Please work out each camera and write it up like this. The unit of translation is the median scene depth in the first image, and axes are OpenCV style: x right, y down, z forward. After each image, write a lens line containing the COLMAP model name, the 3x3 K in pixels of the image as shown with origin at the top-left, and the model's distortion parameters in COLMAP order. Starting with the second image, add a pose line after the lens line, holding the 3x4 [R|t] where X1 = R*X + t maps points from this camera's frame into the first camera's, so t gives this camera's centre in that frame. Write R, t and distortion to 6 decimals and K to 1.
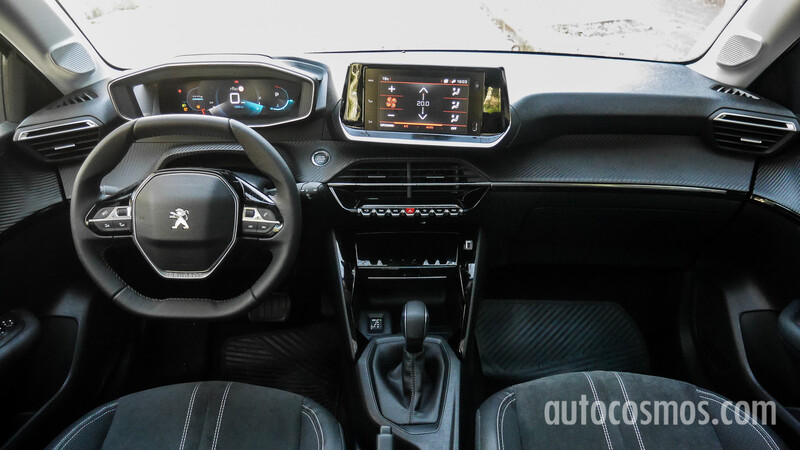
lens RADIAL K [[669.4, 0, 400.0], [0, 669.4, 225.0], [0, 0, 1]] dist [-0.023479, 0.000240]
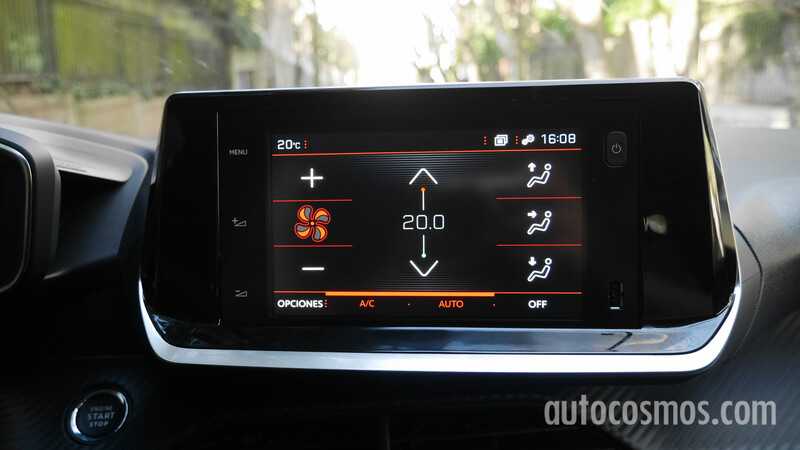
lens RADIAL K [[669.4, 0, 400.0], [0, 669.4, 225.0], [0, 0, 1]] dist [-0.023479, 0.000240]
pose [[0.996797, -0.041291, 0.068496, 0.004906], [0.055416, 0.974093, -0.219254, -0.118516], [-0.057668, 0.222347, 0.973261, 0.723462]]
